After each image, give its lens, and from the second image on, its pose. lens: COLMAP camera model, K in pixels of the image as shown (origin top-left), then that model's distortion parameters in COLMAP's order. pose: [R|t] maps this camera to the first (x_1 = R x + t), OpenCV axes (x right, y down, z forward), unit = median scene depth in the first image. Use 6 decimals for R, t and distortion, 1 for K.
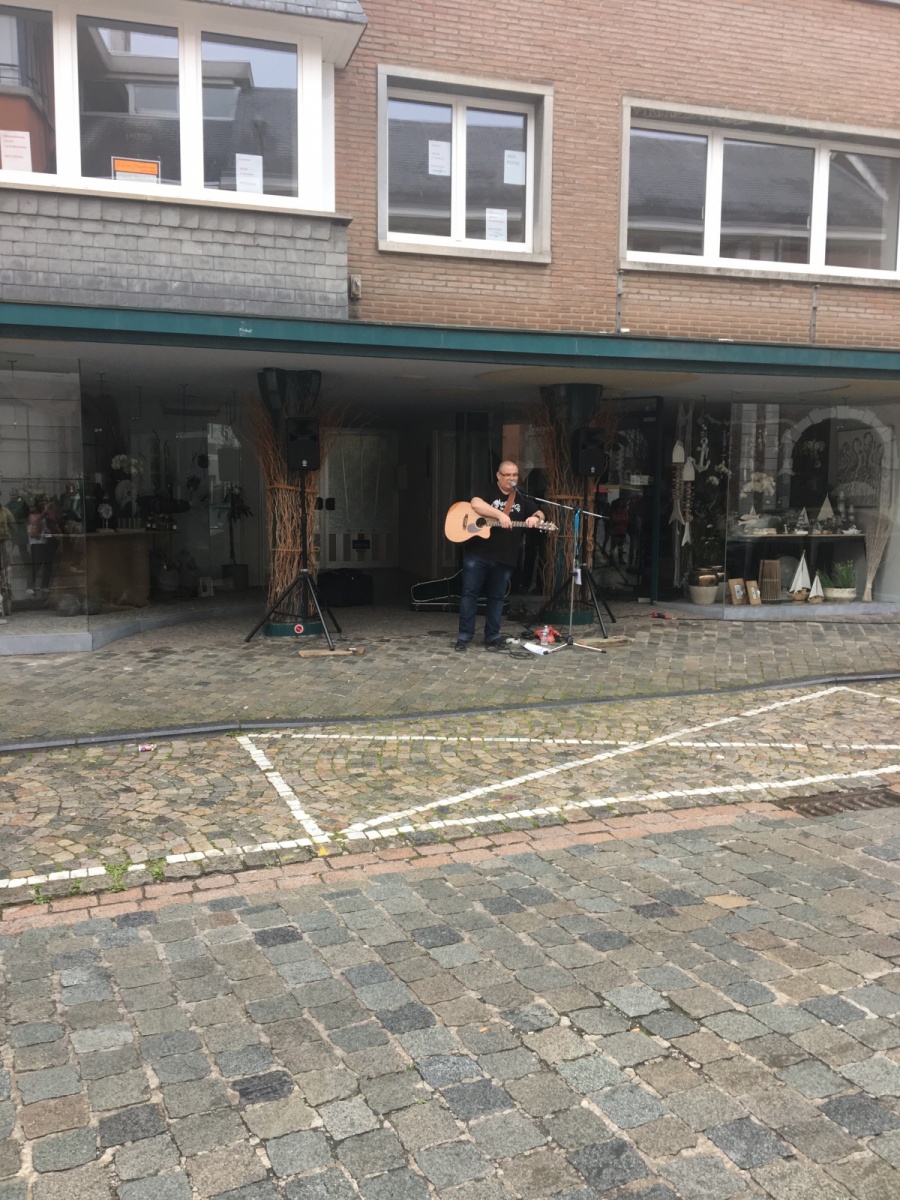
lens RADIAL K [[1006.6, 0, 441.3], [0, 1006.6, 598.2], [0, 0, 1]] dist [0.078147, -0.104374]
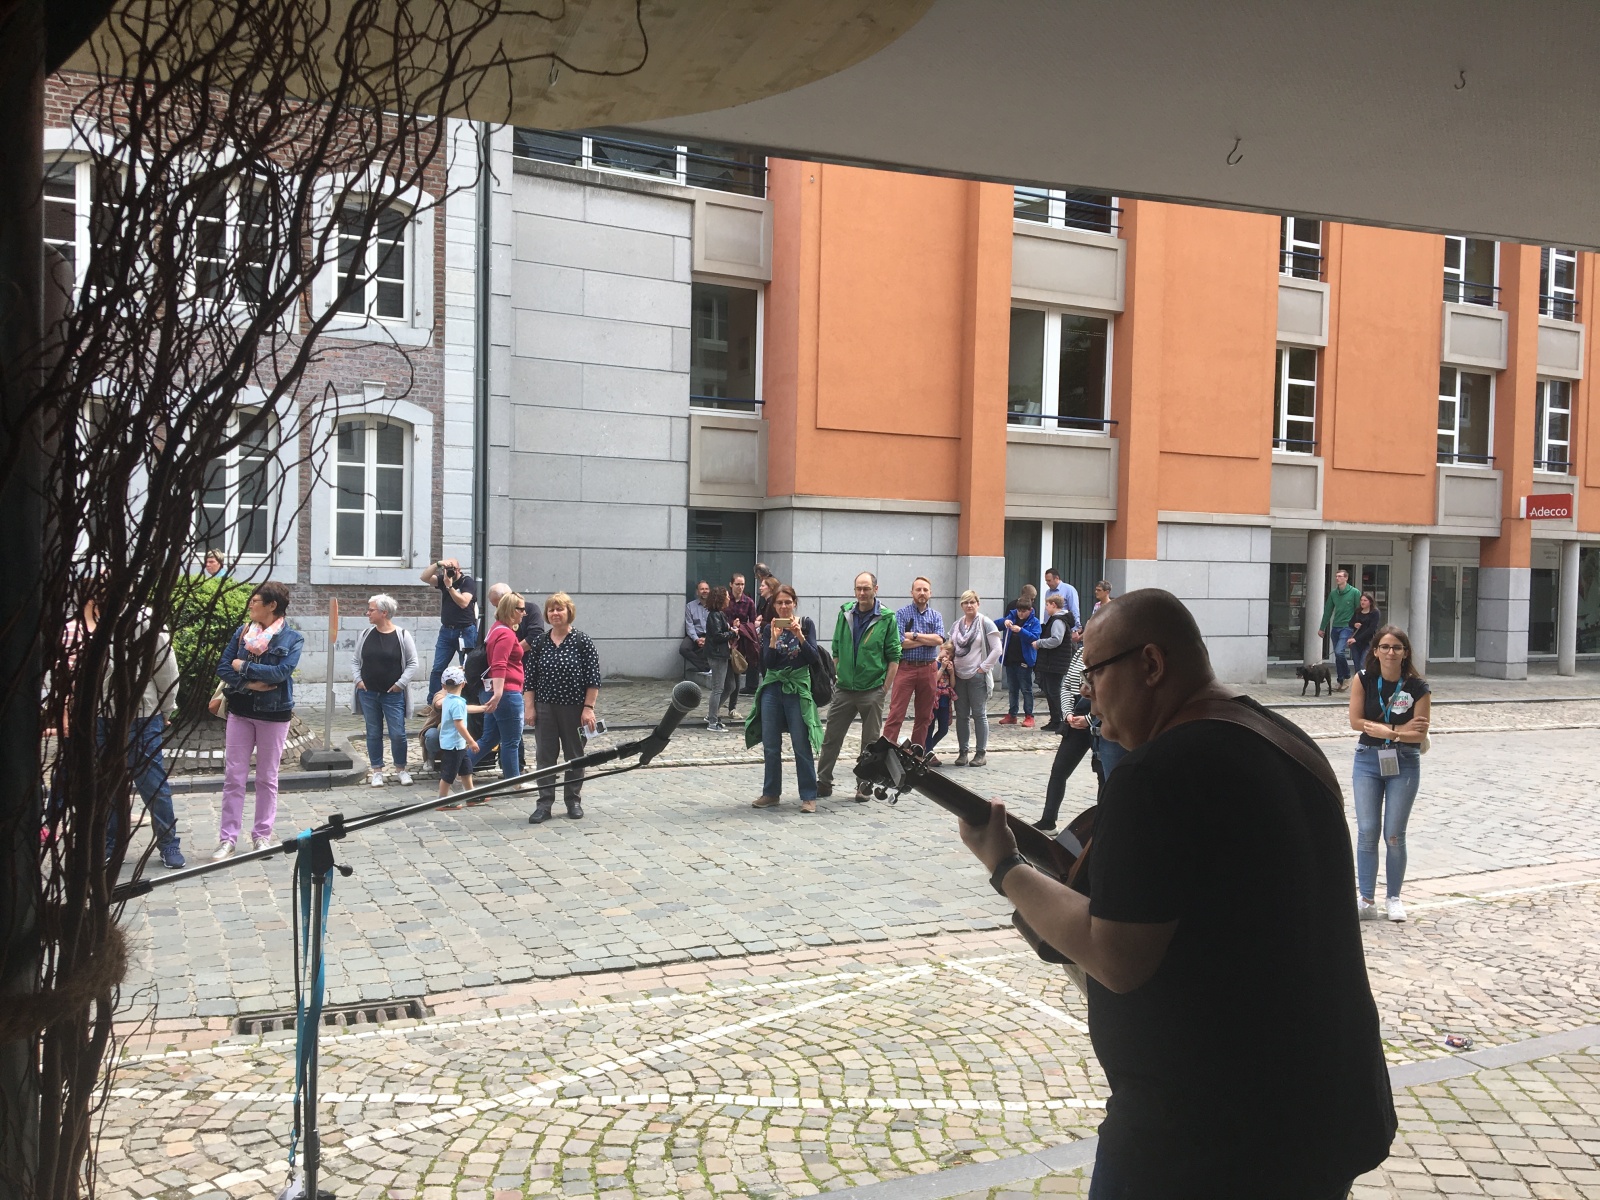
lens RADIAL K [[1342.1, 0, 777.5], [0, 1342.1, 604.7], [0, 0, 1]] dist [0.078147, -0.104374]
pose [[-0.998885, -0.026299, -0.039218, 0.066565], [-0.031495, 0.989874, 0.138410, -0.167269], [0.035180, 0.139490, -0.989598, 1.251297]]
